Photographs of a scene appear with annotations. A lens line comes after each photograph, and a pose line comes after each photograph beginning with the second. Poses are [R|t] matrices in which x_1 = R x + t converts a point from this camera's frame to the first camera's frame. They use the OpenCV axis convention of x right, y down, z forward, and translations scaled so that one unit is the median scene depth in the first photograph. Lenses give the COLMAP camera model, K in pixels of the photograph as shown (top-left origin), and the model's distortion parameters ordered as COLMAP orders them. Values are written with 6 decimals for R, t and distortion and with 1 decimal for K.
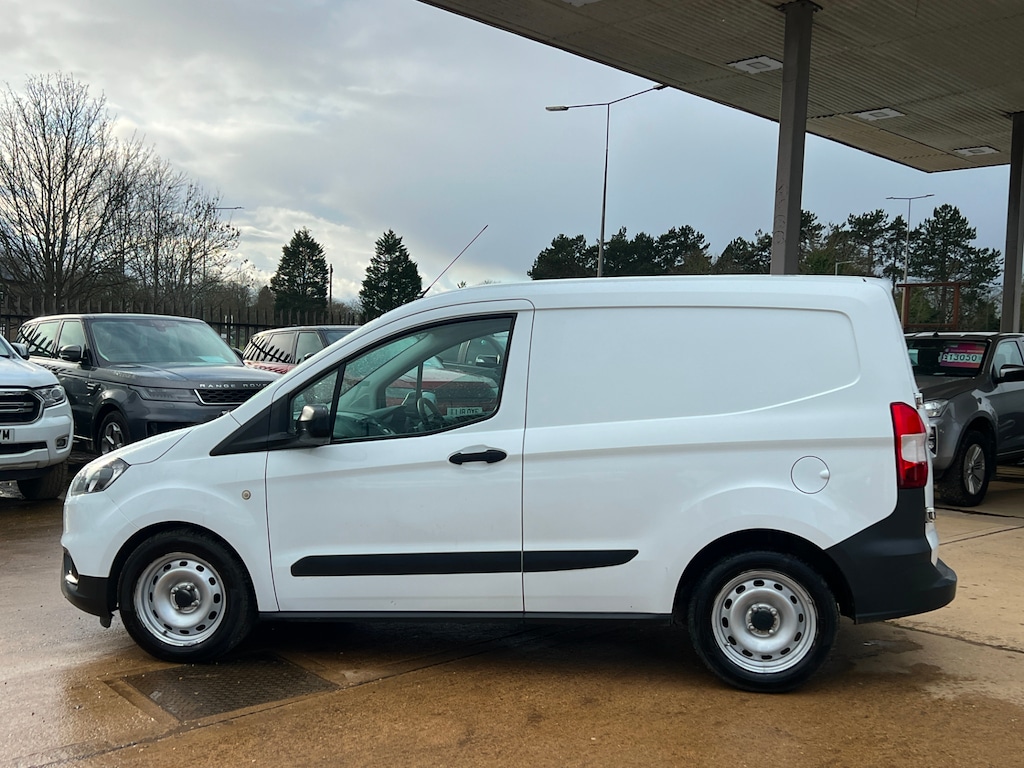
lens RADIAL K [[1059.3, 0, 519.8], [0, 1059.3, 387.4], [0, 0, 1]] dist [0.047990, 0.000000]
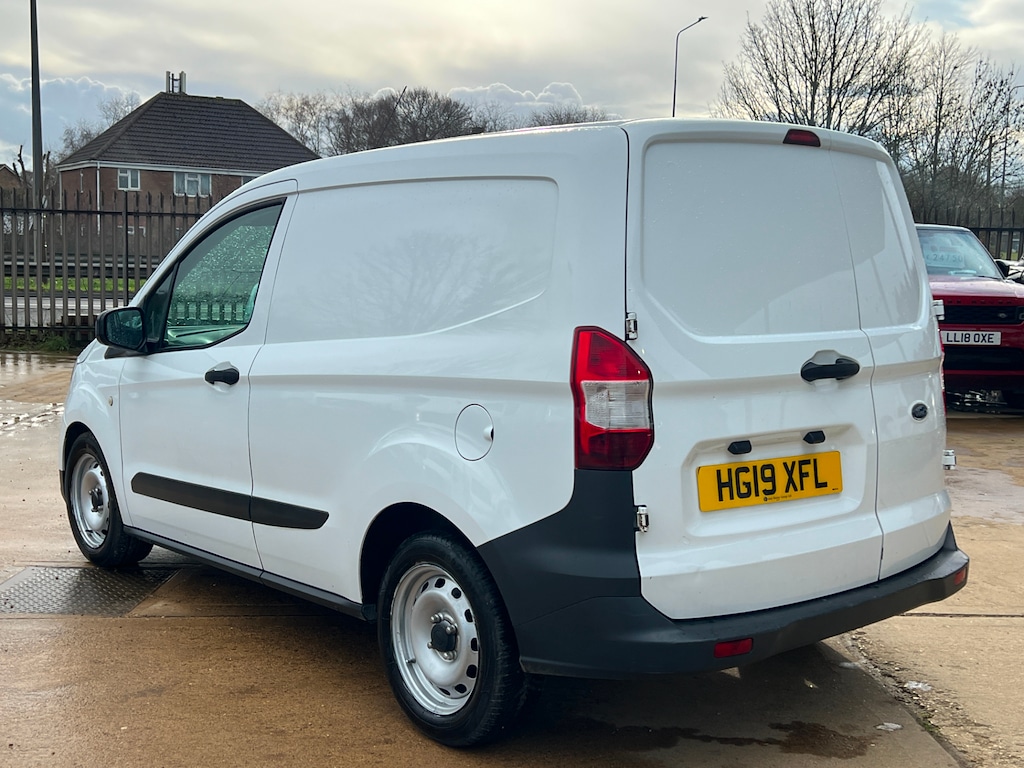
lens RADIAL K [[1192.5, 0, 506.7], [0, 1192.5, 391.0], [0, 0, 1]] dist [0.048841, 0.000000]
pose [[0.746561, 0.068855, -0.661744, 0.723856], [-0.020048, 0.996507, 0.081069, -0.002726], [0.665014, -0.047257, 0.745334, 0.440060]]
